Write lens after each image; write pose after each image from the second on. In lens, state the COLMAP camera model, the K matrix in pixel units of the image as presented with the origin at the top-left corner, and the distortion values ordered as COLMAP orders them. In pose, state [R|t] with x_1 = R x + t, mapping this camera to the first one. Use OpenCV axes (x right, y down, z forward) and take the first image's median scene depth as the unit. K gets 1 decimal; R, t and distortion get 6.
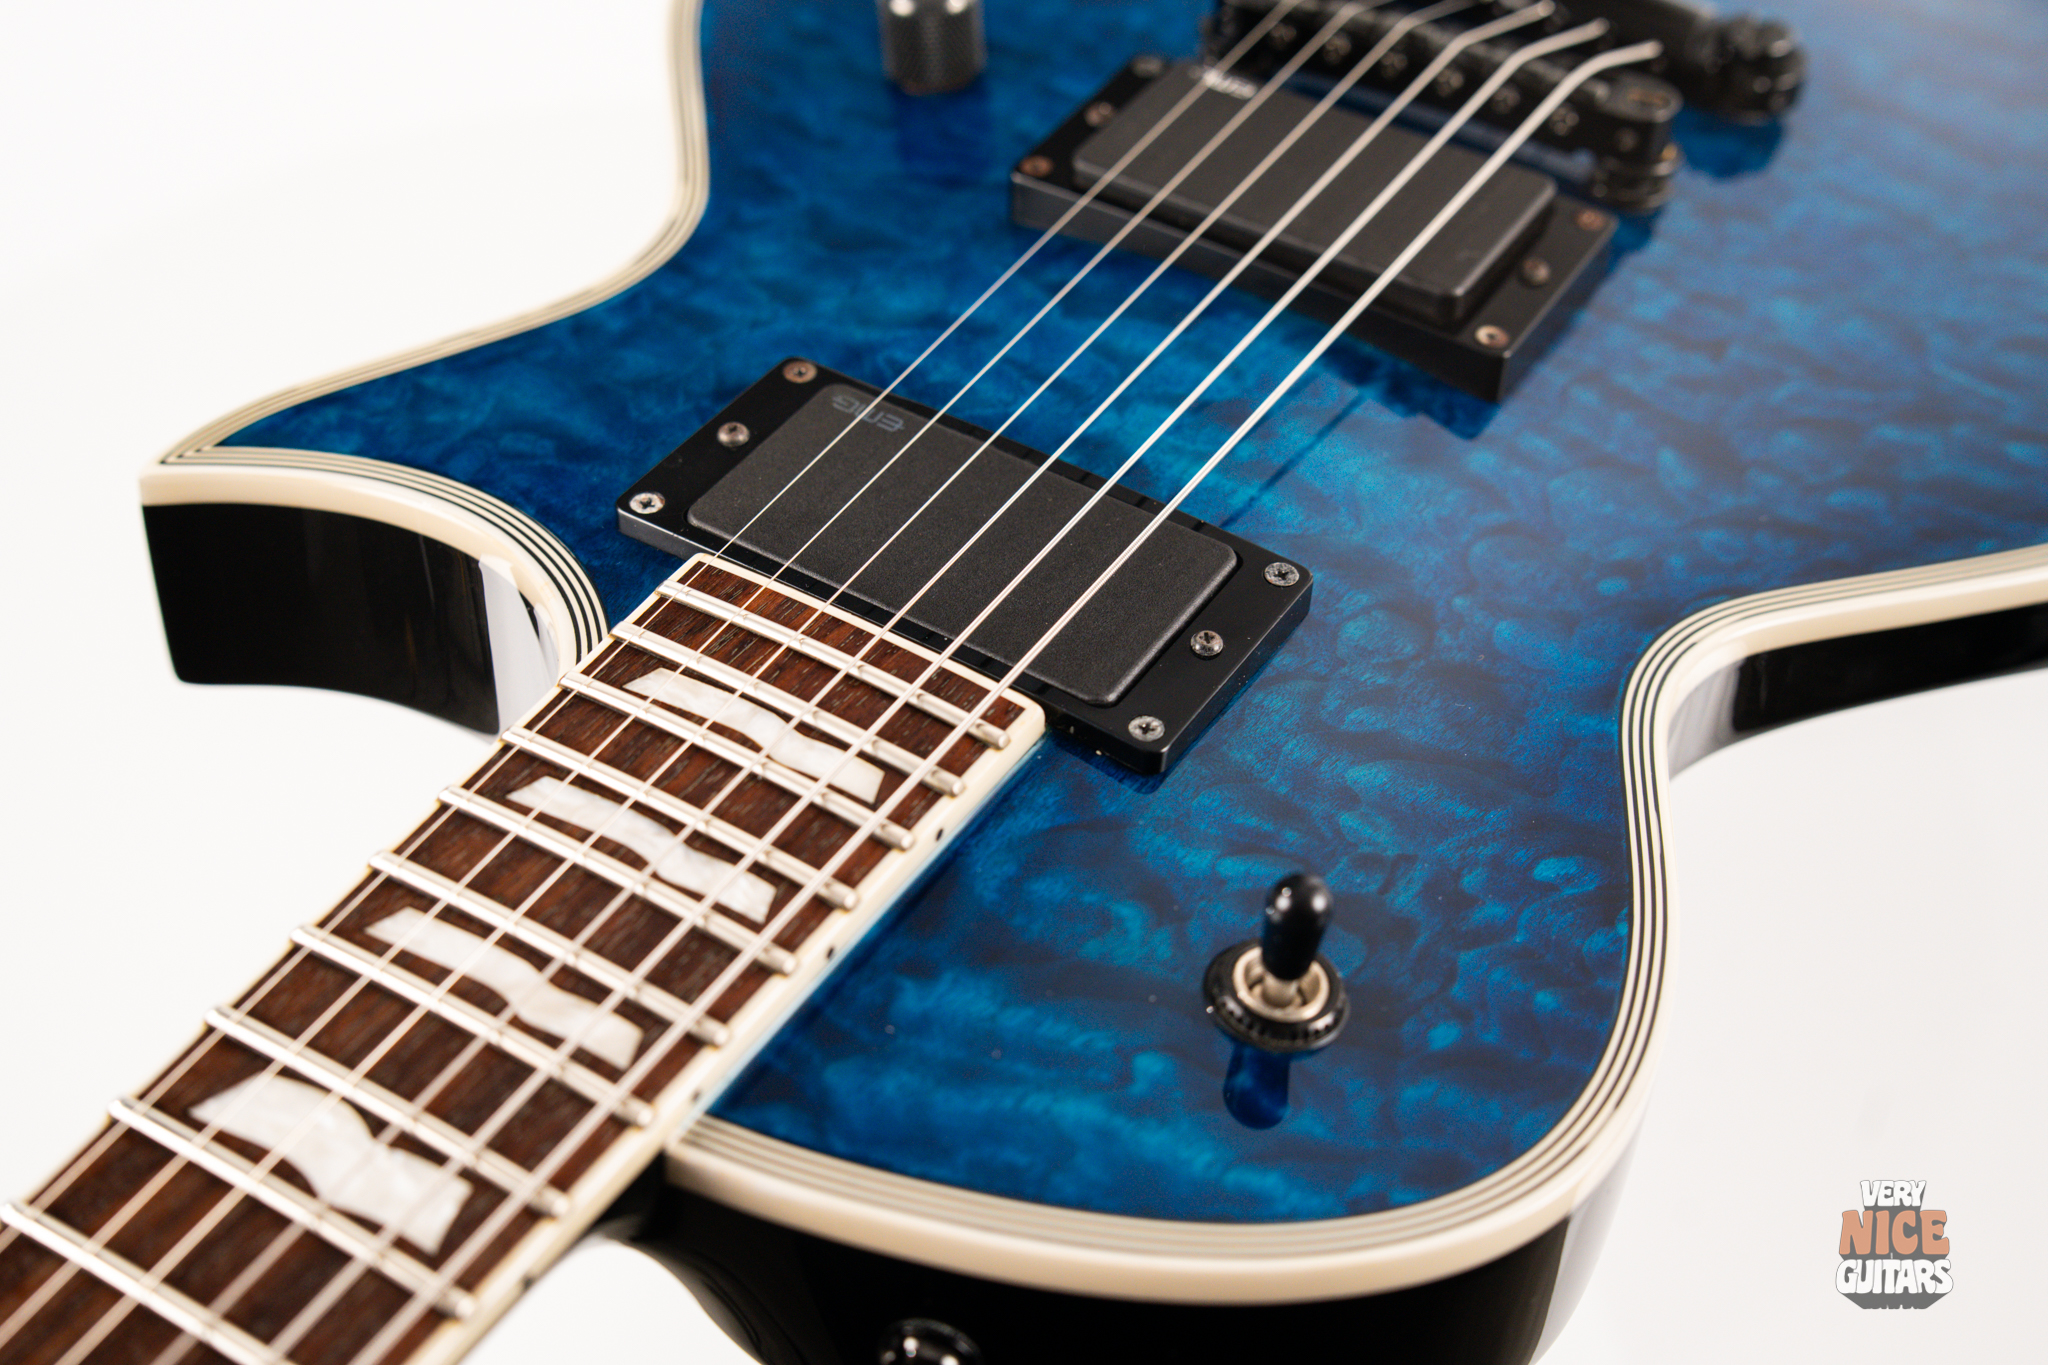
lens RADIAL K [[2963.0, 0, 1024.0], [0, 2963.0, 682.5], [0, 0, 1]] dist [0.098748, -0.335288]
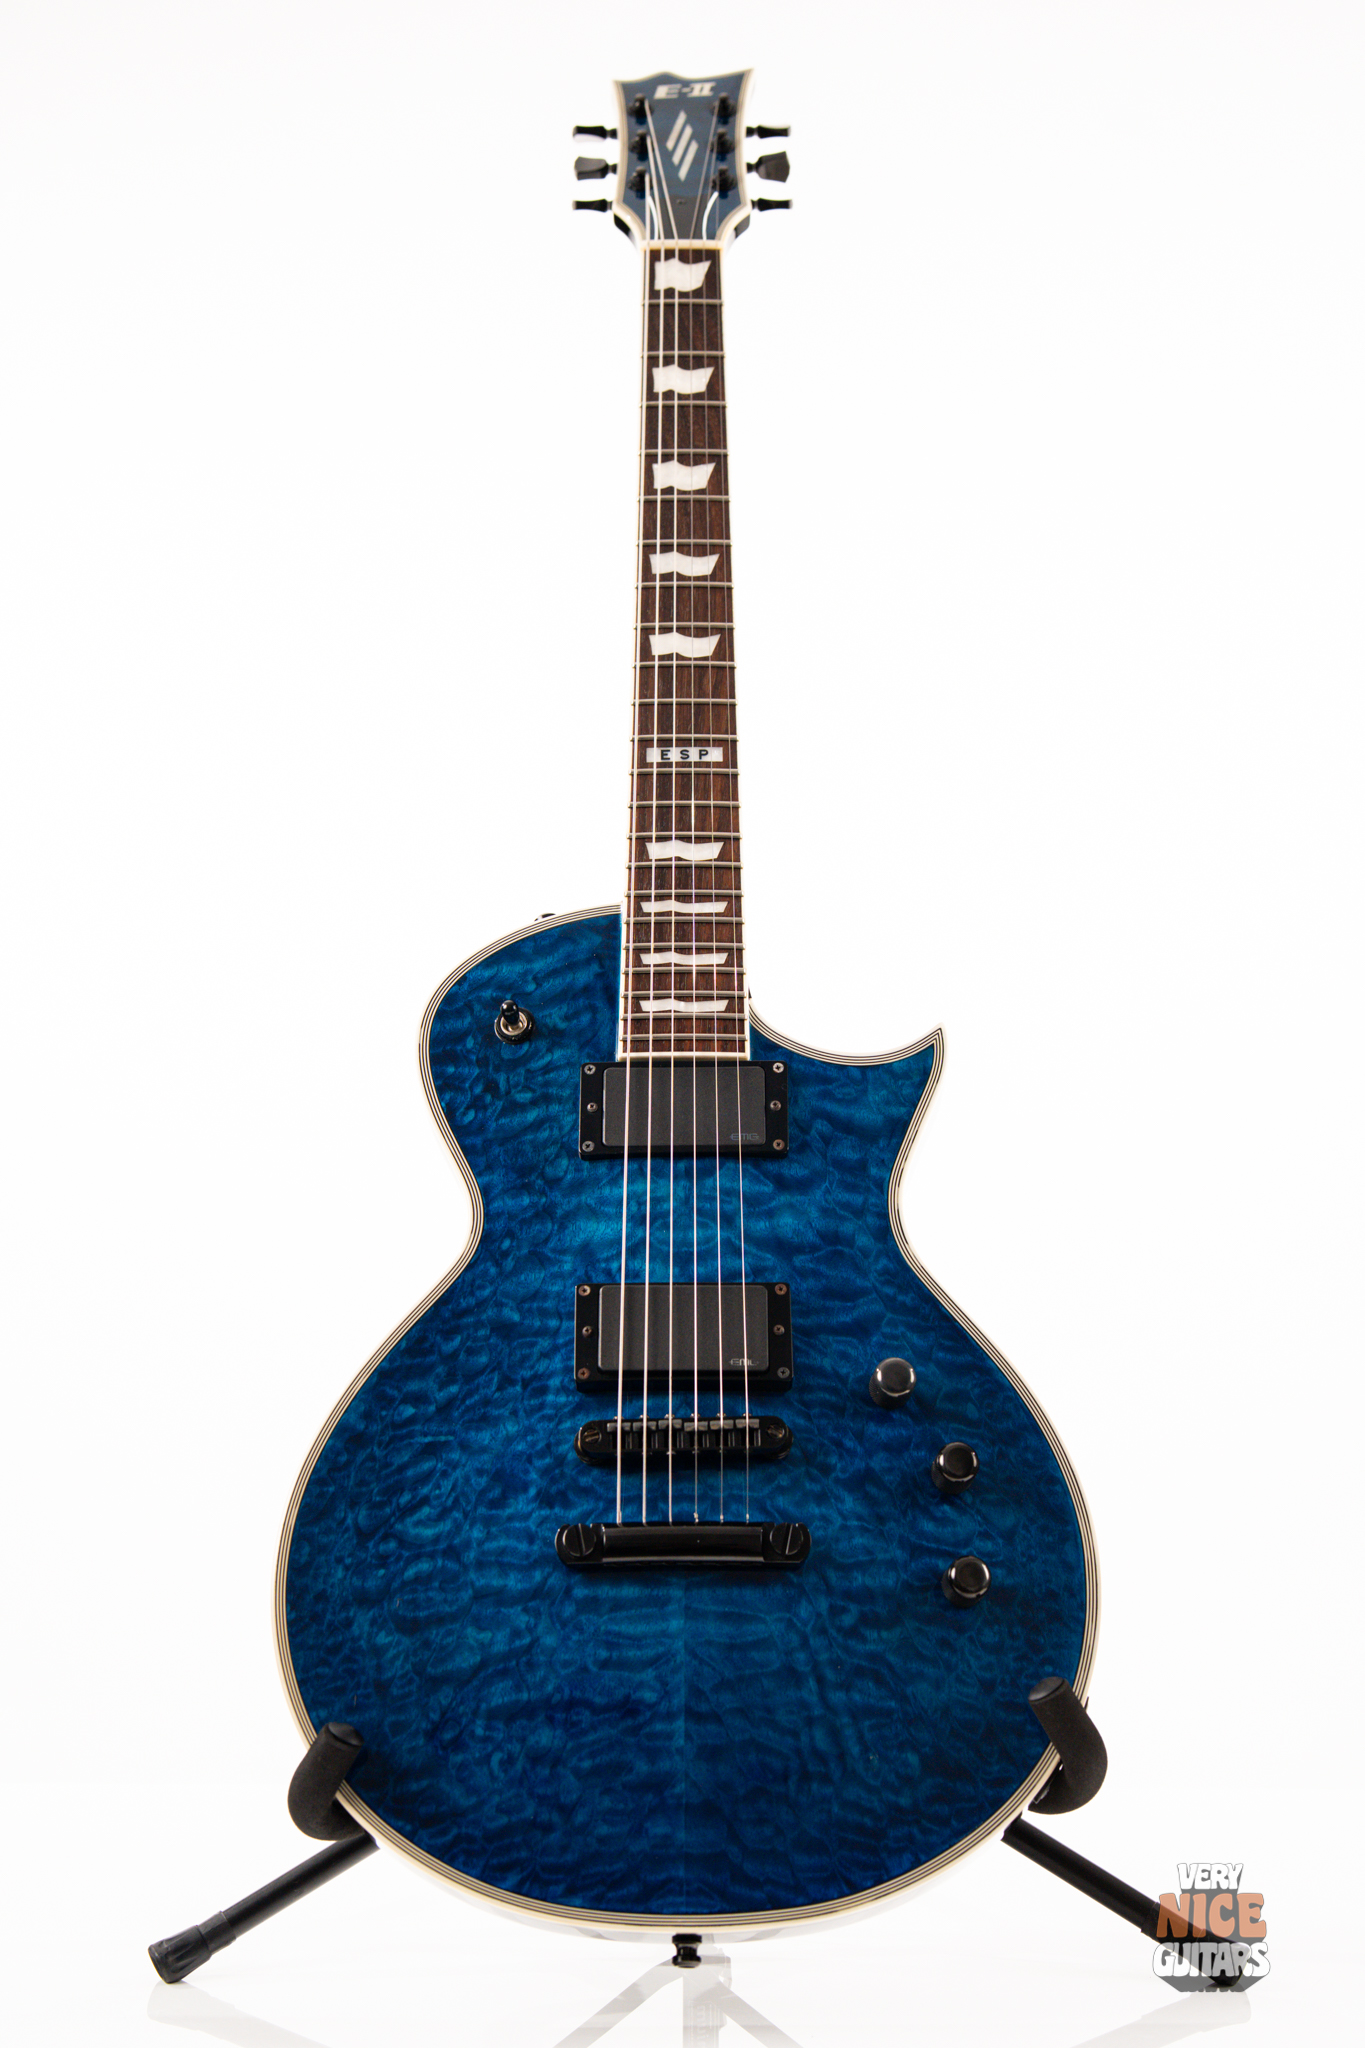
lens RADIAL K [[2963.0, 0, 684.3], [0, 2963.0, 989.7], [0, 0, 1]] dist [0.098748, -0.335288]
pose [[-0.848864, 0.458250, -0.263509, 0.769708], [-0.363552, -0.144217, 0.920343, -3.005296], [0.383745, 0.877045, 0.289019, 0.005675]]
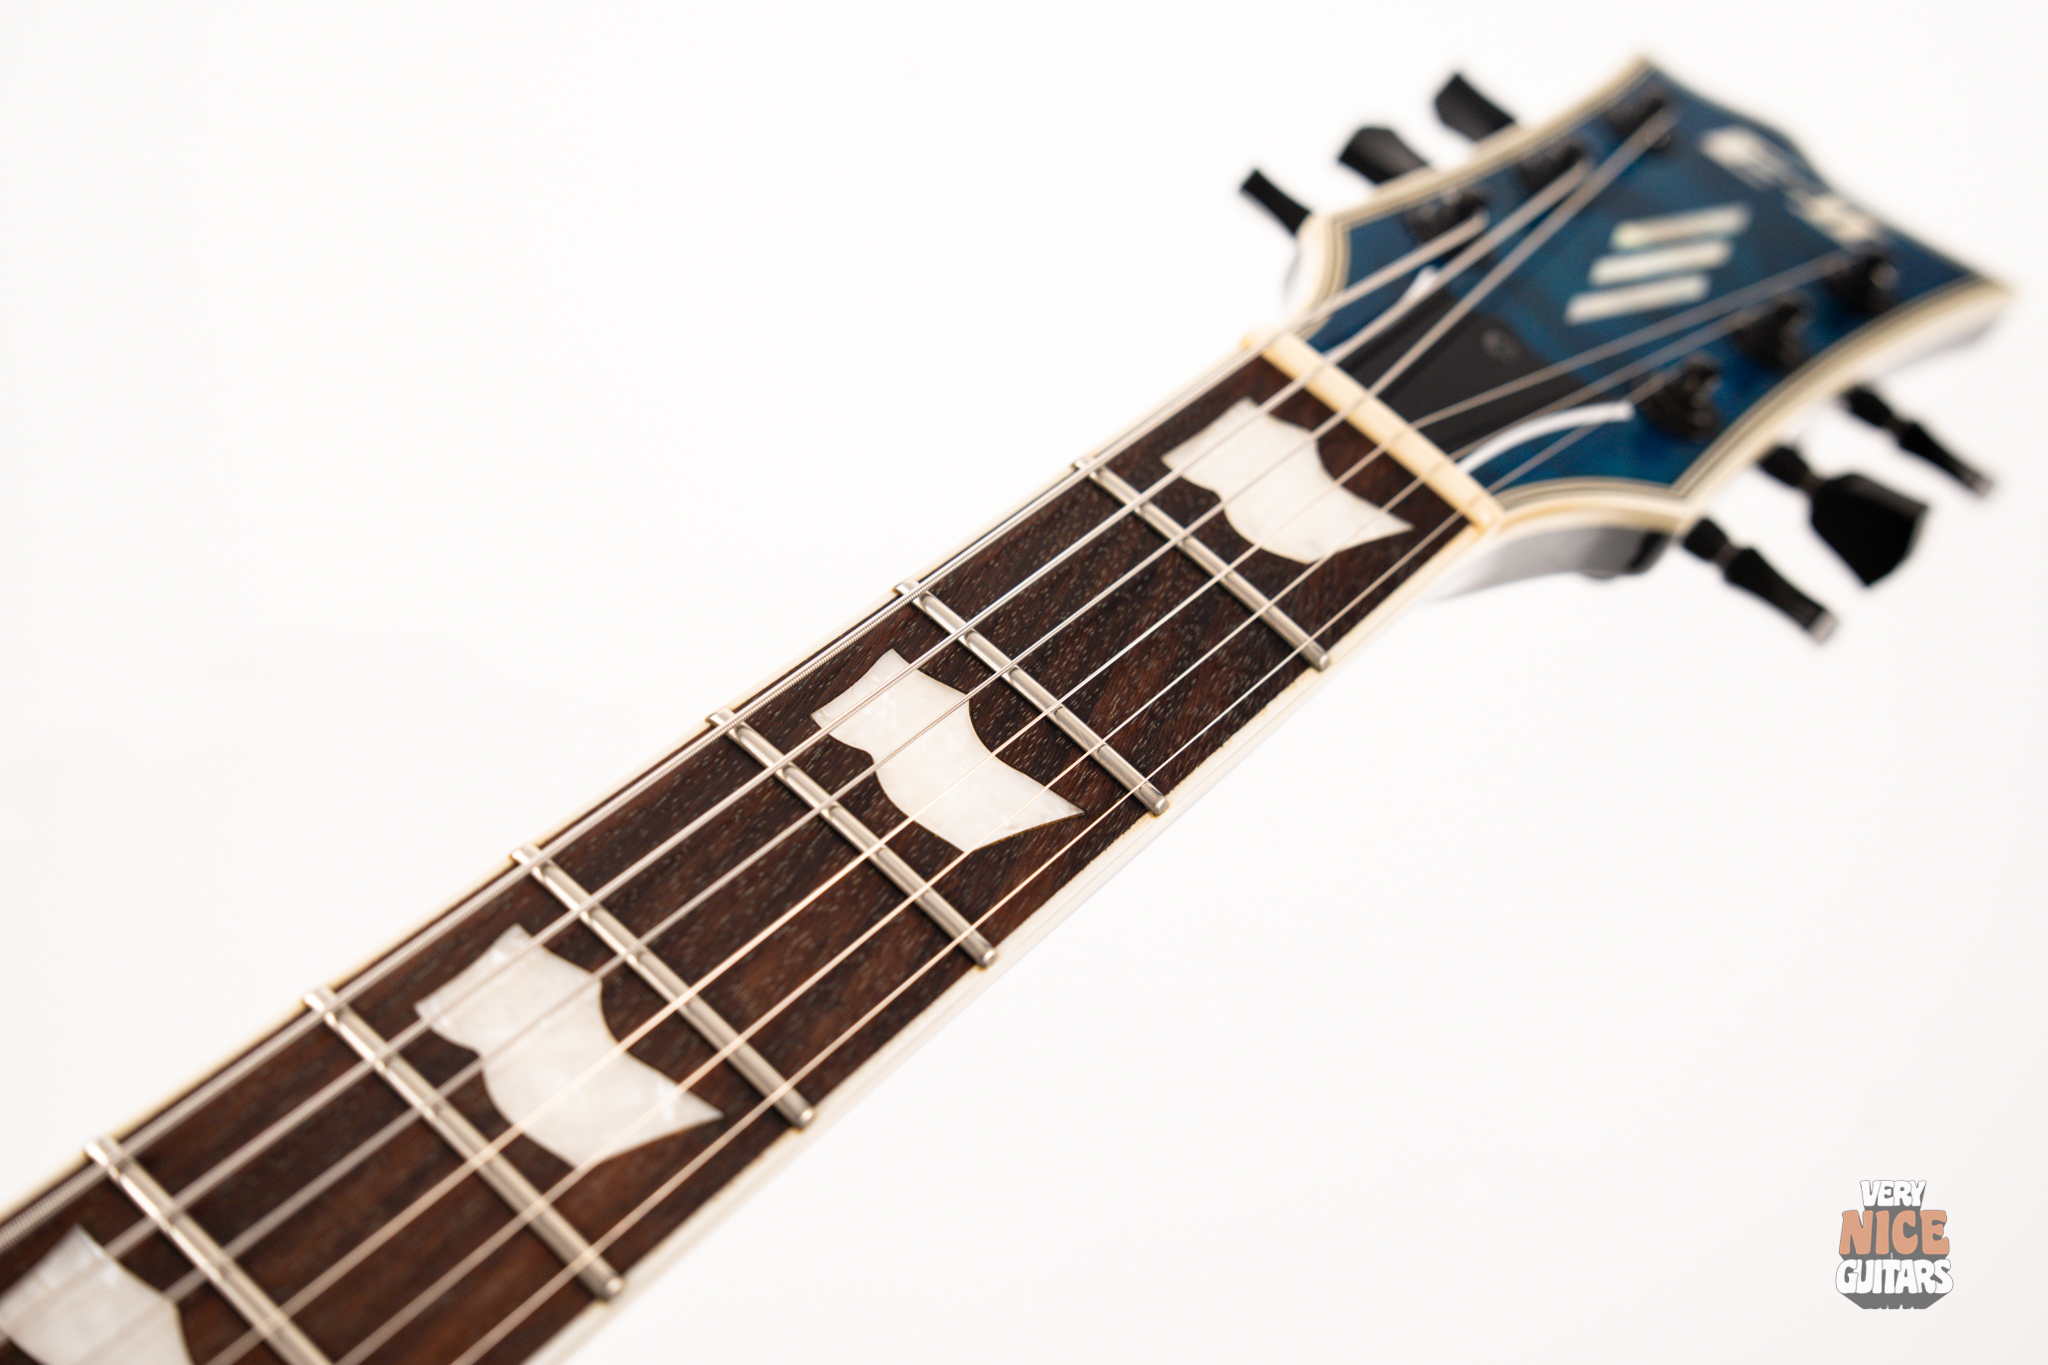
lens RADIAL K [[2963.0, 0, 1024.0], [0, 2963.0, 682.5], [0, 0, 1]] dist [0.098748, -0.335288]
pose [[-0.955215, -0.280199, -0.095149, -0.497407], [-0.075136, -0.081344, 0.993850, -0.327682], [-0.286215, 0.956489, 0.056648, 0.332983]]
